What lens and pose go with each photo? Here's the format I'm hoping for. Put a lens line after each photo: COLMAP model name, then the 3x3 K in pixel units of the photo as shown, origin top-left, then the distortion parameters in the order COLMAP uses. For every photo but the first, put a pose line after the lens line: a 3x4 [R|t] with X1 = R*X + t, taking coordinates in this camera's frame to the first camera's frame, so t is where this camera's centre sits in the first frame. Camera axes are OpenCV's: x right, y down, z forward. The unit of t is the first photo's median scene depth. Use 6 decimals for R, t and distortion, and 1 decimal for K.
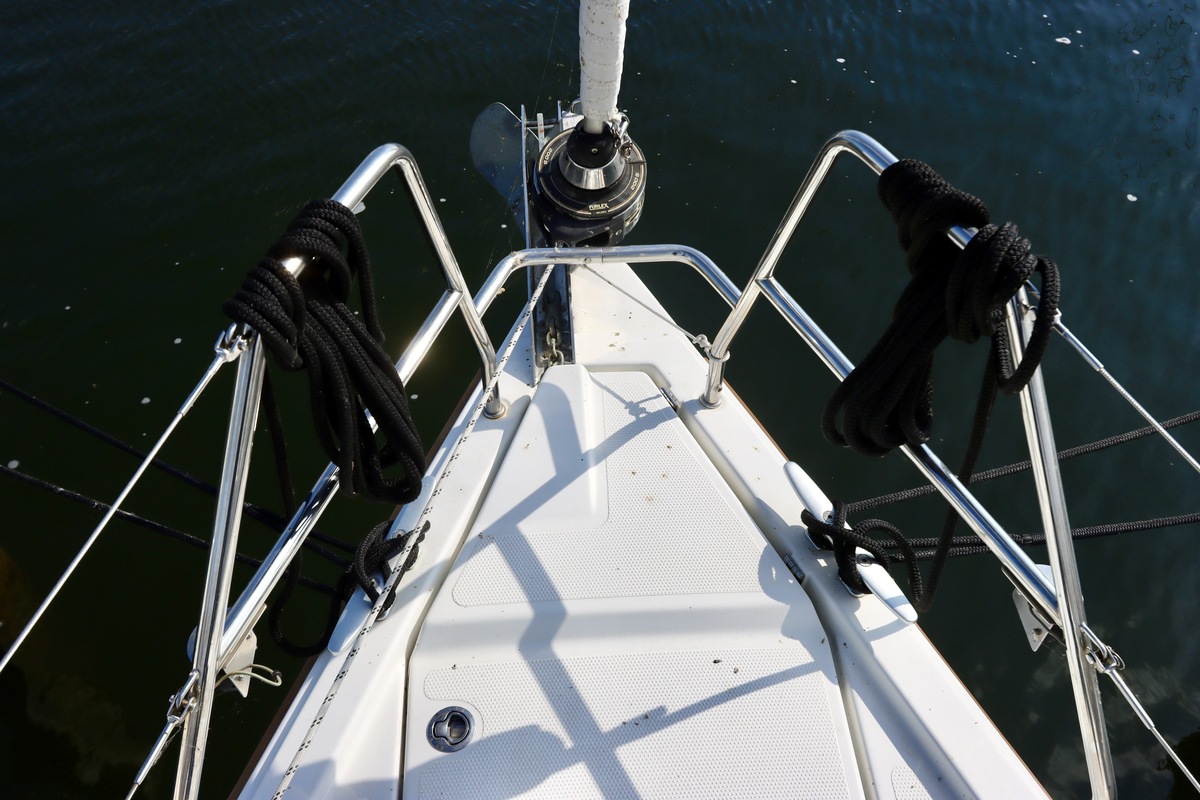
lens RADIAL K [[1185.1, 0, 600.0], [0, 1185.1, 400.0], [0, 0, 1]] dist [0.073228, 0.003892]
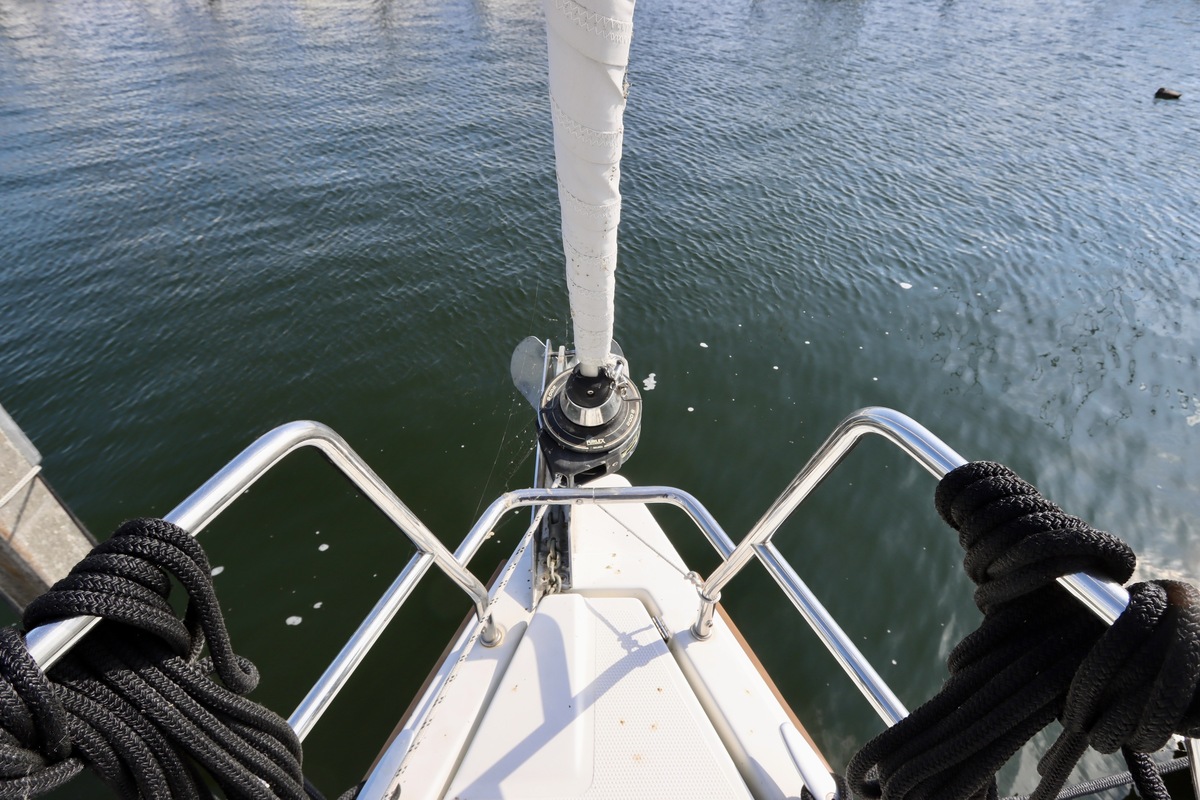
lens RADIAL K [[628.9, 0, 610.4], [0, 628.9, 403.8], [0, 0, 1]] dist [0.000888, -0.000178]
pose [[0.998841, 0.011778, -0.046671, 0.038122], [-0.016598, 0.994410, -0.104272, -0.139072], [0.045182, 0.104925, 0.993453, 0.440657]]
